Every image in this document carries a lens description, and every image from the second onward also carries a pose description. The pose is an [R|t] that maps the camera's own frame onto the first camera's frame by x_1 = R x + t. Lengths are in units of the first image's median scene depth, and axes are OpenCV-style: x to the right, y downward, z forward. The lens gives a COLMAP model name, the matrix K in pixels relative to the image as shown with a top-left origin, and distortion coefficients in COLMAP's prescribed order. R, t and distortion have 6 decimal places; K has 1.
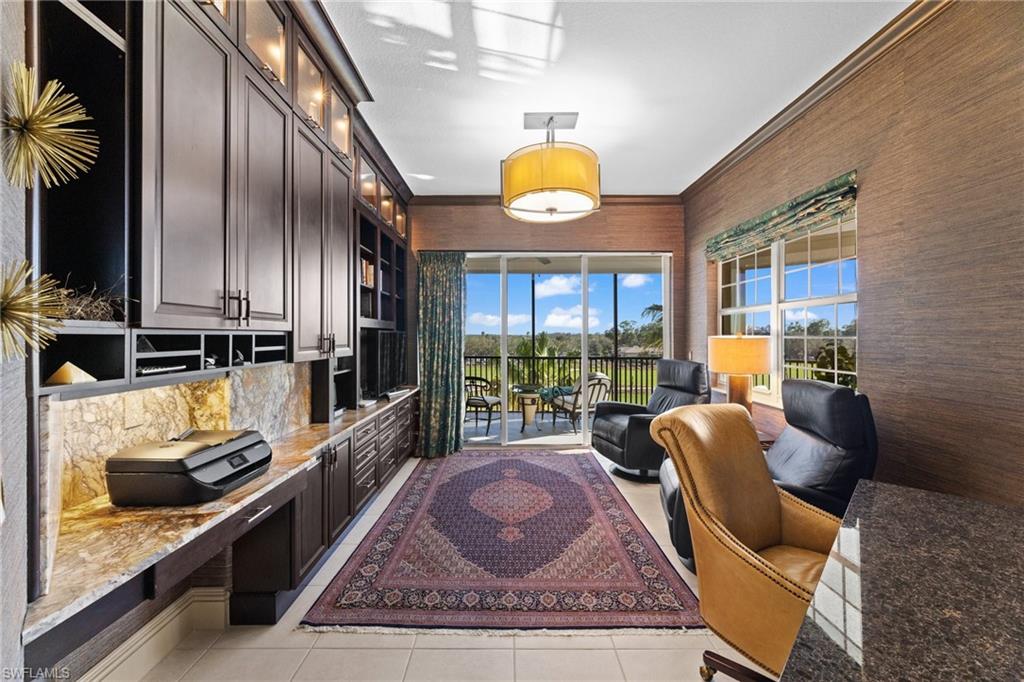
lens RADIAL K [[411.7, 0, 507.8], [0, 411.7, 335.5], [0, 0, 1]] dist [0.000430, 0.000603]
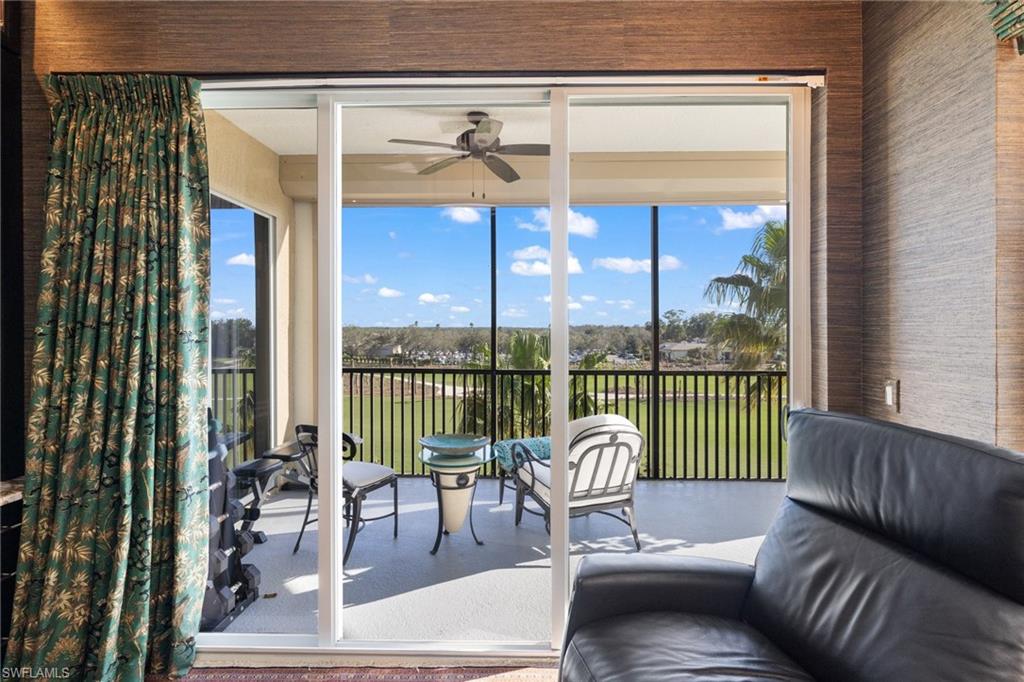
lens RADIAL K [[505.7, 0, 517.0], [0, 505.7, 330.2], [0, 0, 1]] dist [0.003171, 0.000385]
pose [[0.999849, 0.000246, -0.017348, 0.166278], [-0.000186, 0.999994, 0.003494, -0.000221], [0.017349, -0.003490, 0.999843, 0.603659]]
